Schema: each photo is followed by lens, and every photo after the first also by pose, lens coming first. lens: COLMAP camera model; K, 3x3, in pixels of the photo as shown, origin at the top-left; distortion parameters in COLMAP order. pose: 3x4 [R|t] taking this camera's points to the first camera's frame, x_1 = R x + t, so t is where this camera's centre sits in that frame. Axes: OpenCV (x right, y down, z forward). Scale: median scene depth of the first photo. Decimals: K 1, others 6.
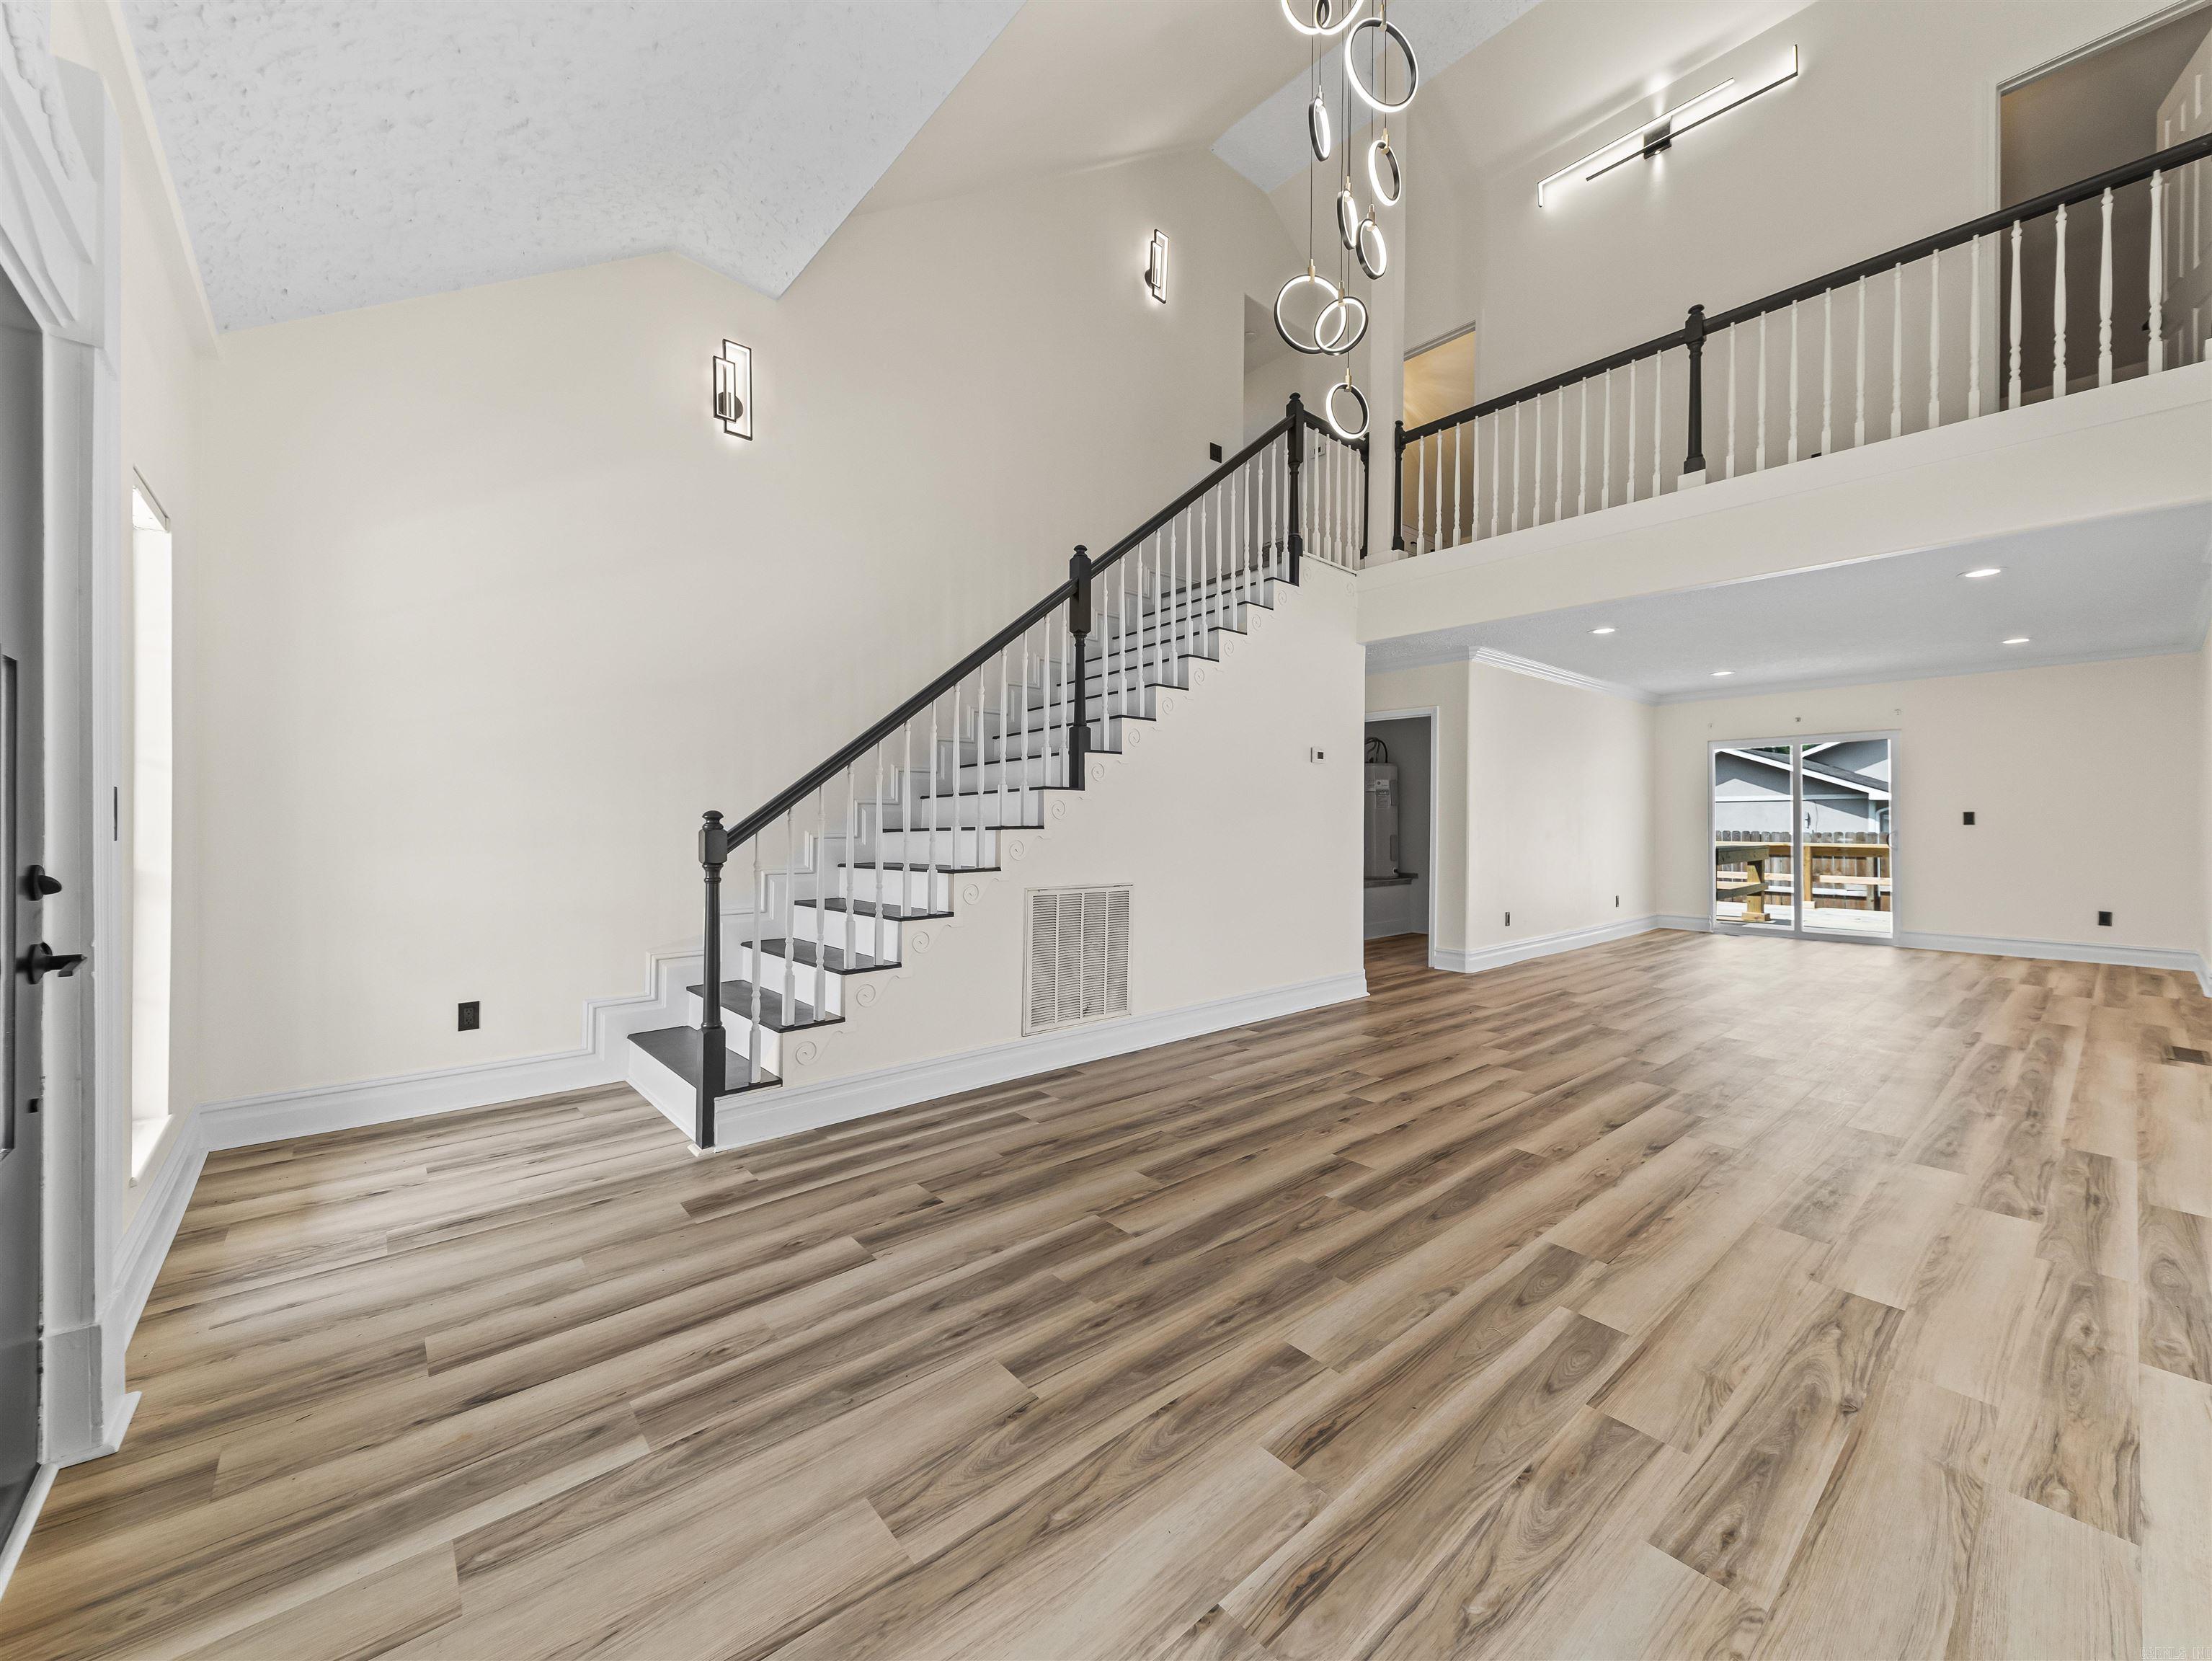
lens RADIAL K [[860.6, 0, 1086.0], [0, 860.6, 811.4], [0, 0, 1]] dist [0.017385, -0.006195]
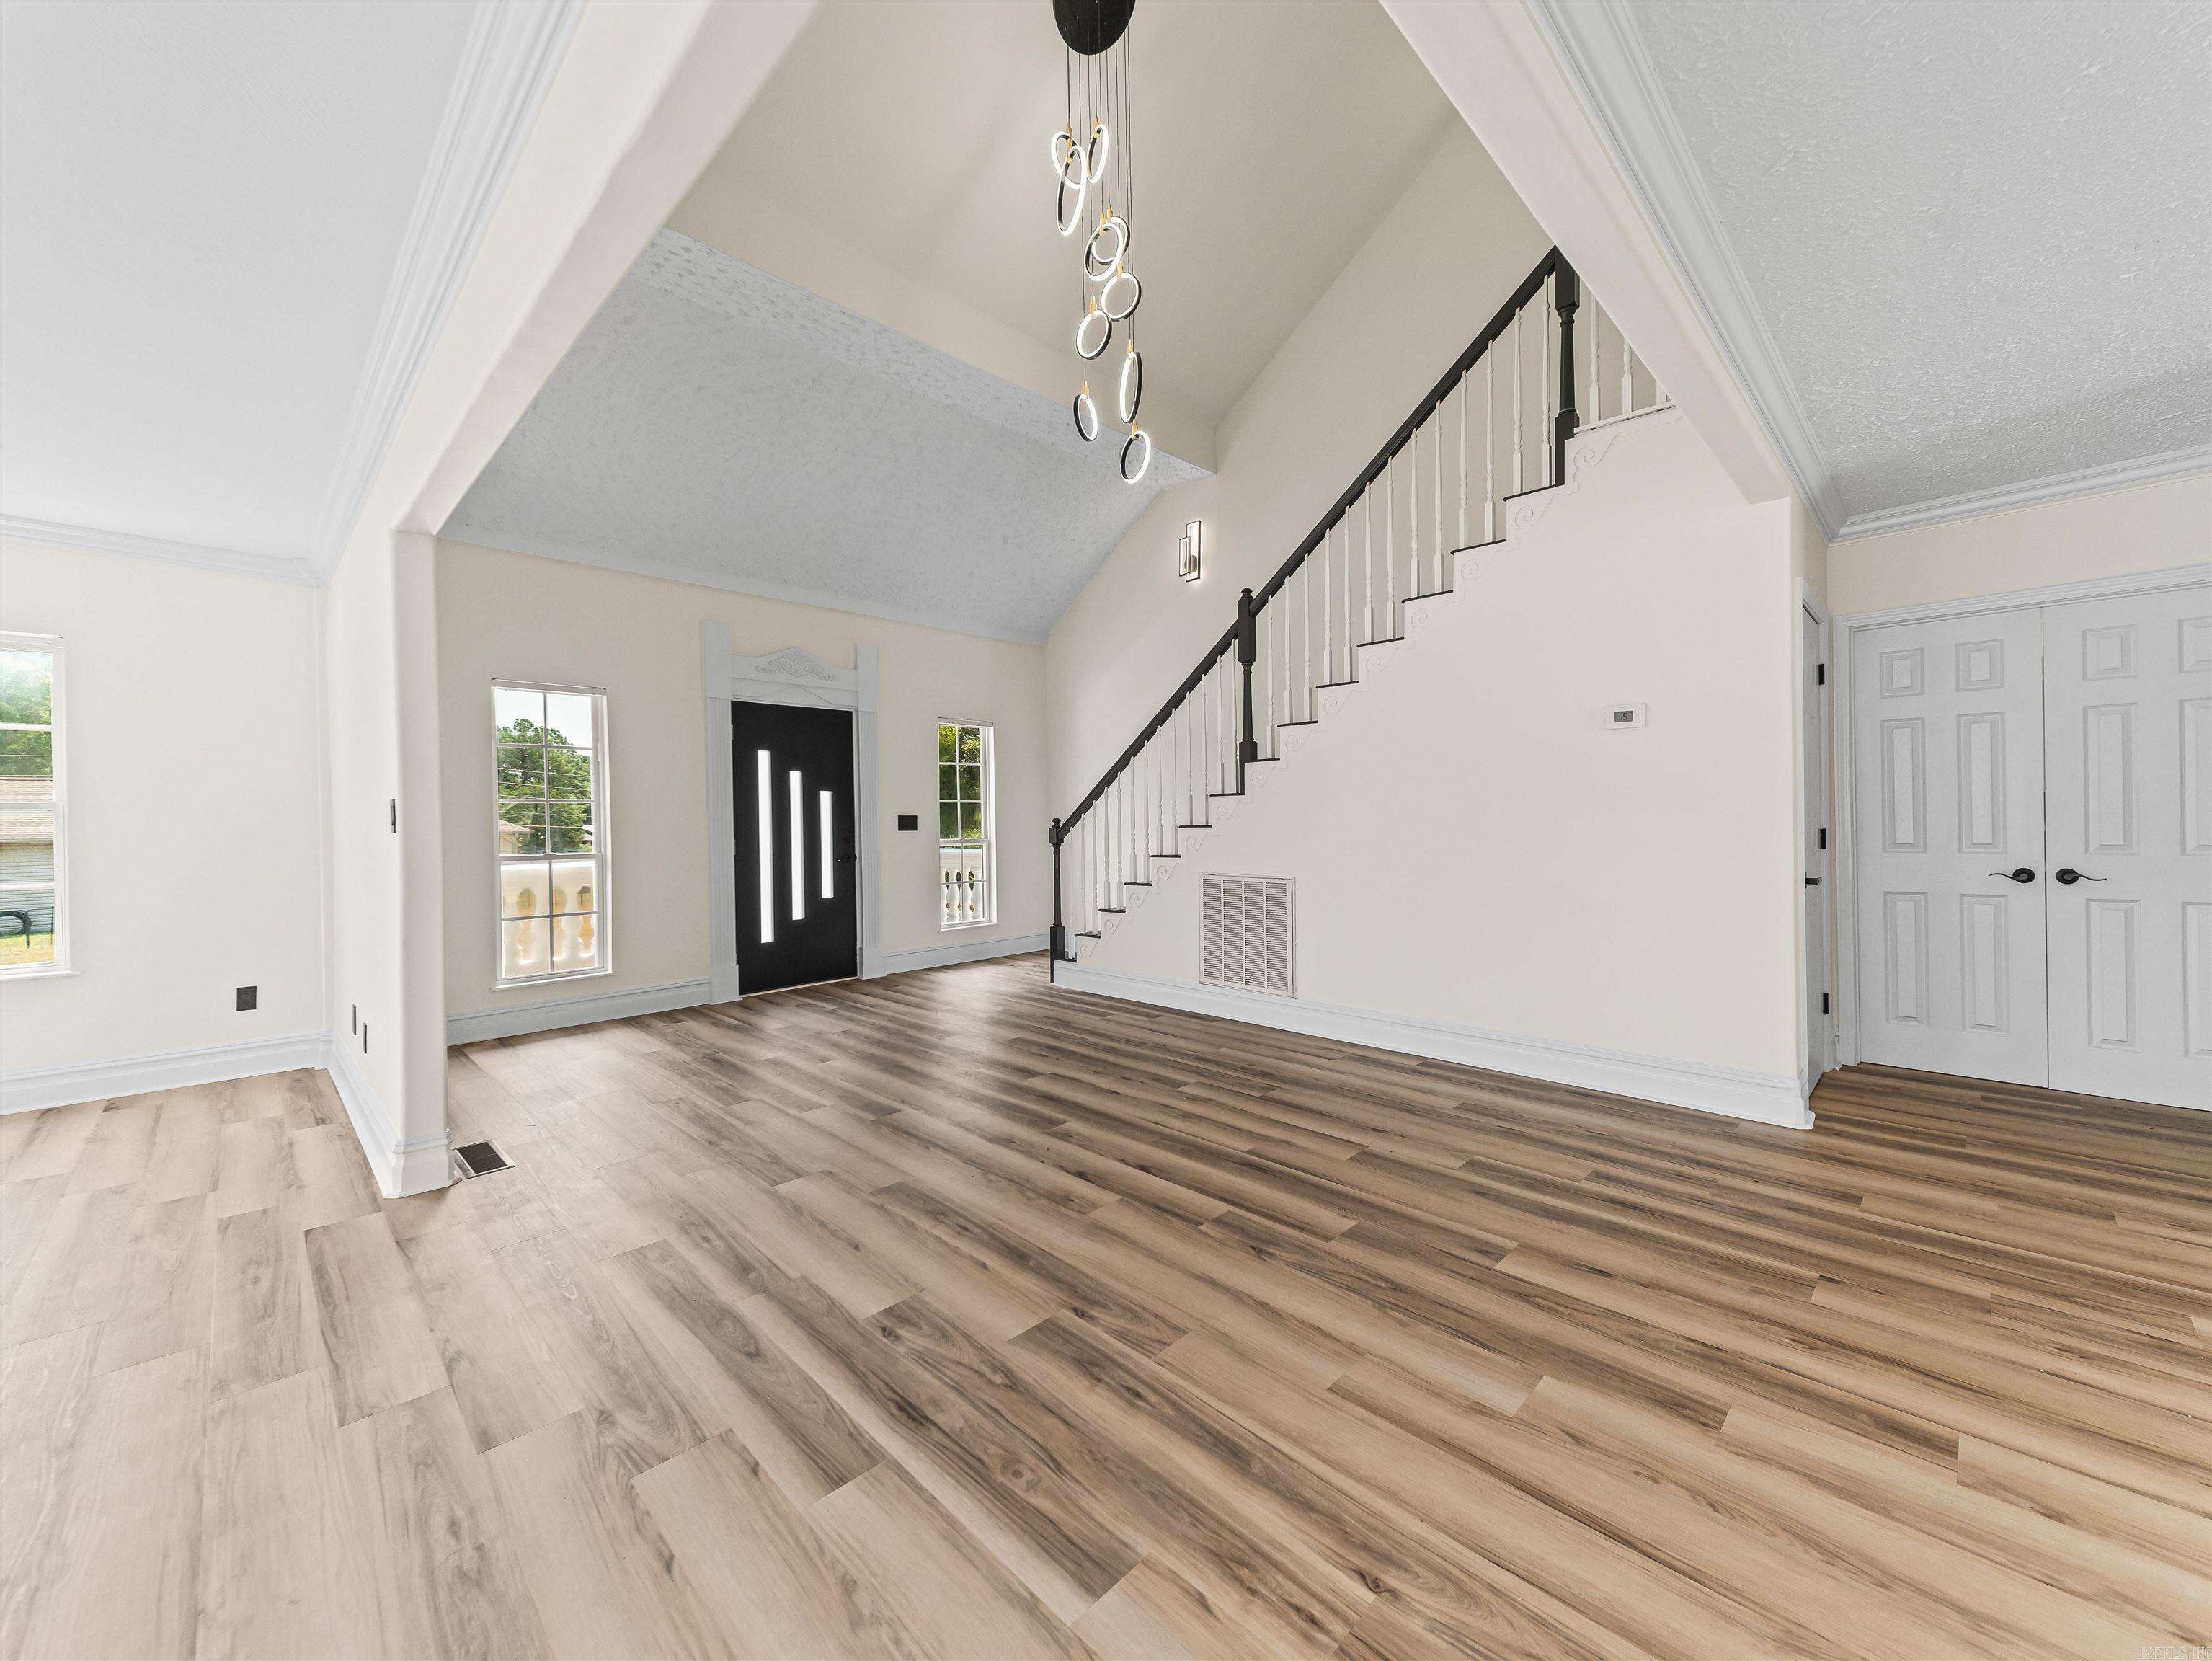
lens RADIAL K [[860.6, 0, 1122.3], [0, 860.6, 826.9], [0, 0, 1]] dist [0.017385, -0.006195]
pose [[0.099049, 0.005467, -0.995068, 1.701371], [0.020222, 0.999767, 0.007506, 0.009942], [0.994877, -0.020866, 0.098916, 1.035496]]
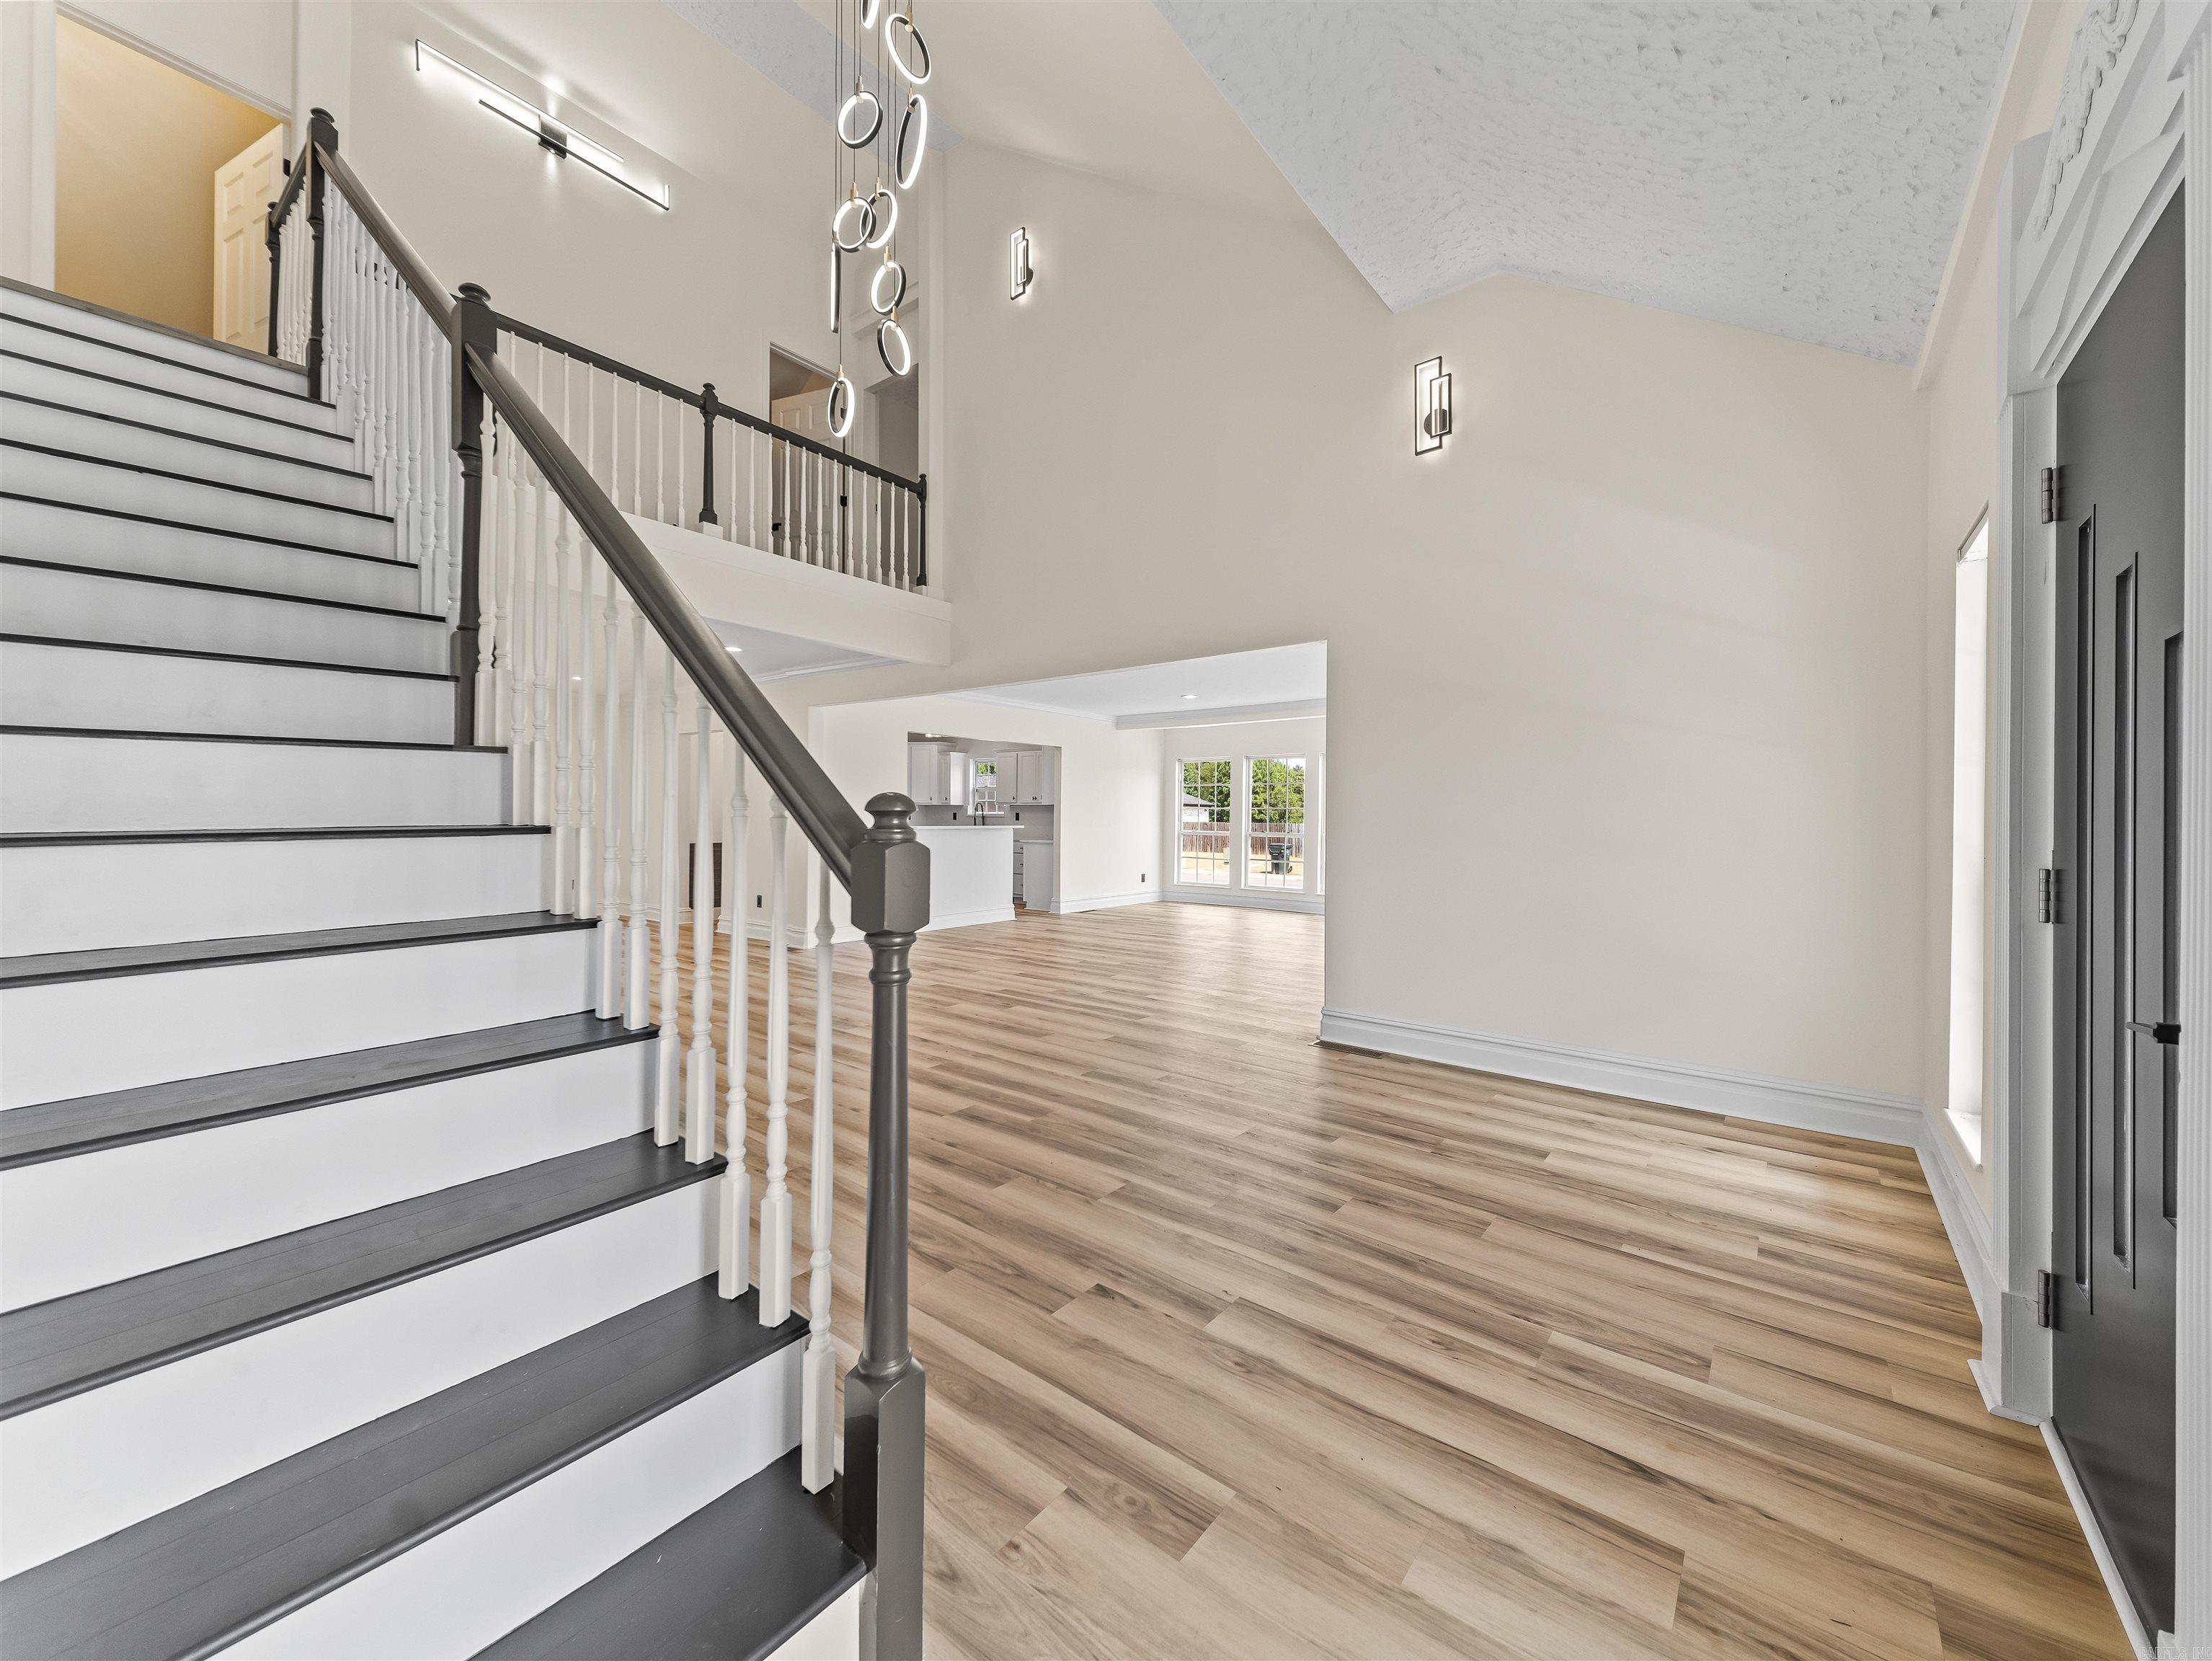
lens RADIAL K [[860.6, 0, 1115.2], [0, 860.6, 821.6], [0, 0, 1]] dist [0.017385, -0.006195]
pose [[-0.205511, -0.012379, 0.978576, -0.906823], [-0.014025, 0.999855, 0.009703, -0.001320], [-0.978554, -0.011730, -0.205655, 1.076395]]
